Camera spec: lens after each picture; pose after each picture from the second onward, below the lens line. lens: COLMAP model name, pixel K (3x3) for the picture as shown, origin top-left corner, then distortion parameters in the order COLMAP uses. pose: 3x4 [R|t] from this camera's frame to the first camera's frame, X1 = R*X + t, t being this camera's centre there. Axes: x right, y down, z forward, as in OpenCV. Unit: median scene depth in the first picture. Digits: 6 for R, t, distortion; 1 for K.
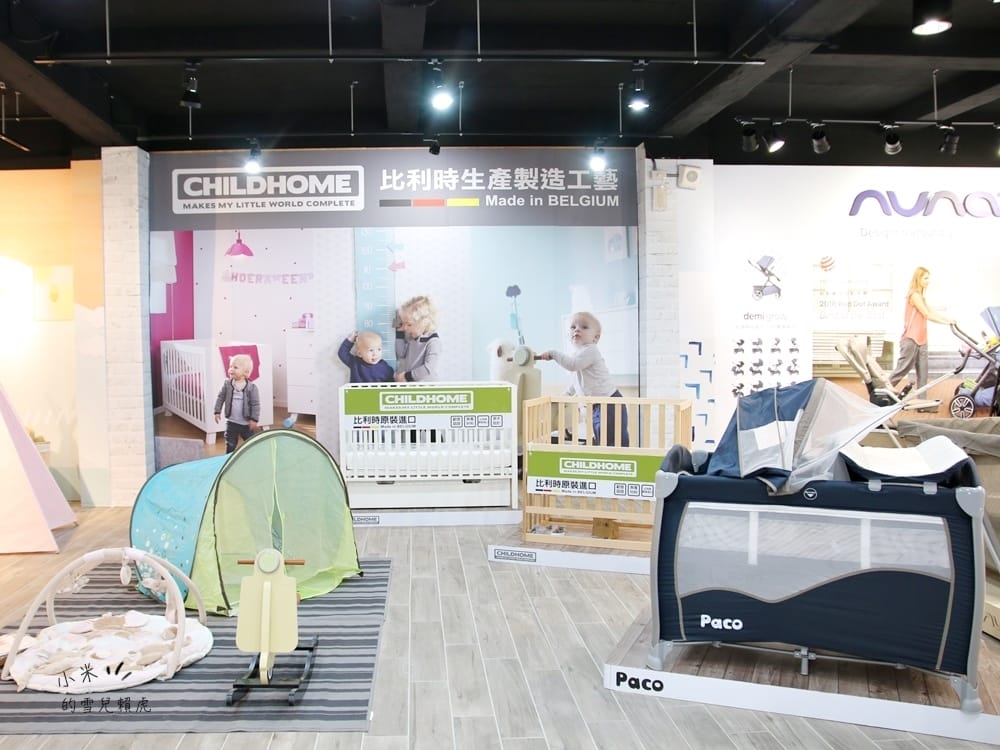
lens RADIAL K [[882.7, 0, 500.0], [0, 882.7, 375.0], [0, 0, 1]] dist [-0.127701, 0.003316]
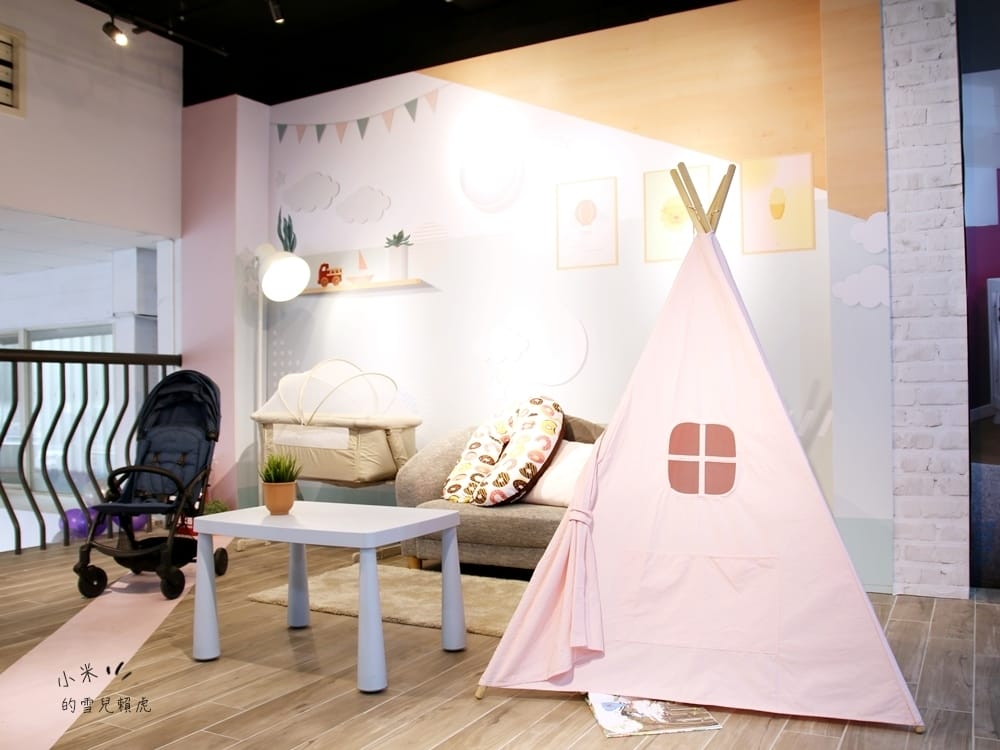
lens RADIAL K [[882.7, 0, 500.0], [0, 882.7, 375.0], [0, 0, 1]] dist [-0.127701, 0.003316]
pose [[0.824965, -0.004199, -0.565168, -0.357427], [-0.026900, 0.998547, -0.046685, 0.051589], [0.564544, 0.053717, 0.823654, 0.431442]]
